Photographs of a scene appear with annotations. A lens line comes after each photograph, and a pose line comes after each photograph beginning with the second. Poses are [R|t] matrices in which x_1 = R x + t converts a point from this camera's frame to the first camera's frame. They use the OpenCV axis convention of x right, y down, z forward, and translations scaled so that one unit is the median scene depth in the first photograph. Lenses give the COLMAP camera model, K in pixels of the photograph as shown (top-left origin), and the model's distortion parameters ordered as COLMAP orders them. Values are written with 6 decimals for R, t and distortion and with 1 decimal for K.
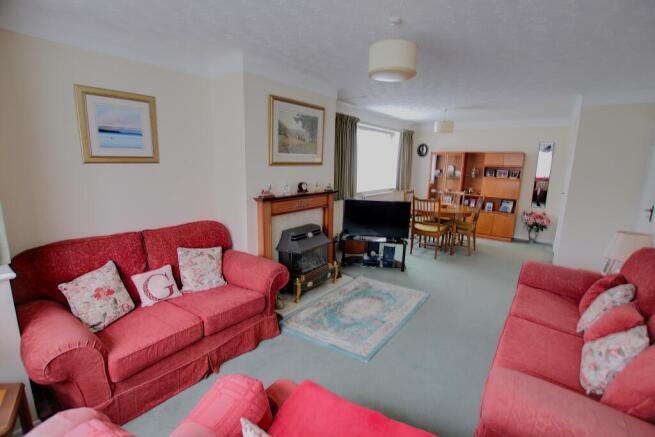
lens RADIAL K [[318.5, 0, 324.9], [0, 318.5, 220.4], [0, 0, 1]] dist [-0.016302, 0.000025]
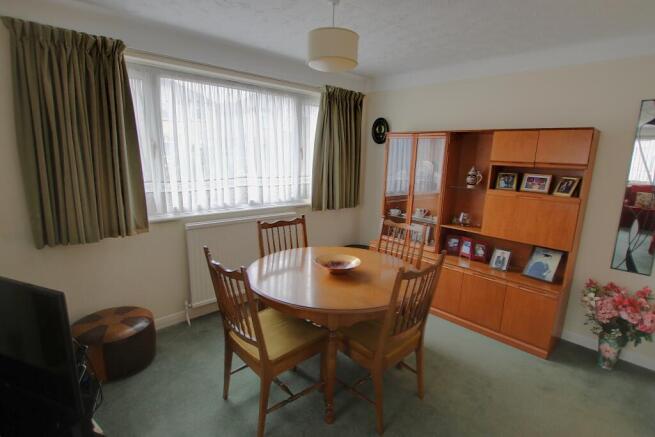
lens RADIAL K [[332.8, 0, 331.1], [0, 332.8, 223.9], [0, 0, 1]] dist [-0.007302, -0.002276]
pose [[0.982407, 0.044263, -0.181432, 0.381529], [-0.041311, 0.998946, 0.020019, -0.092171], [0.182127, -0.012172, 0.983200, 0.534076]]
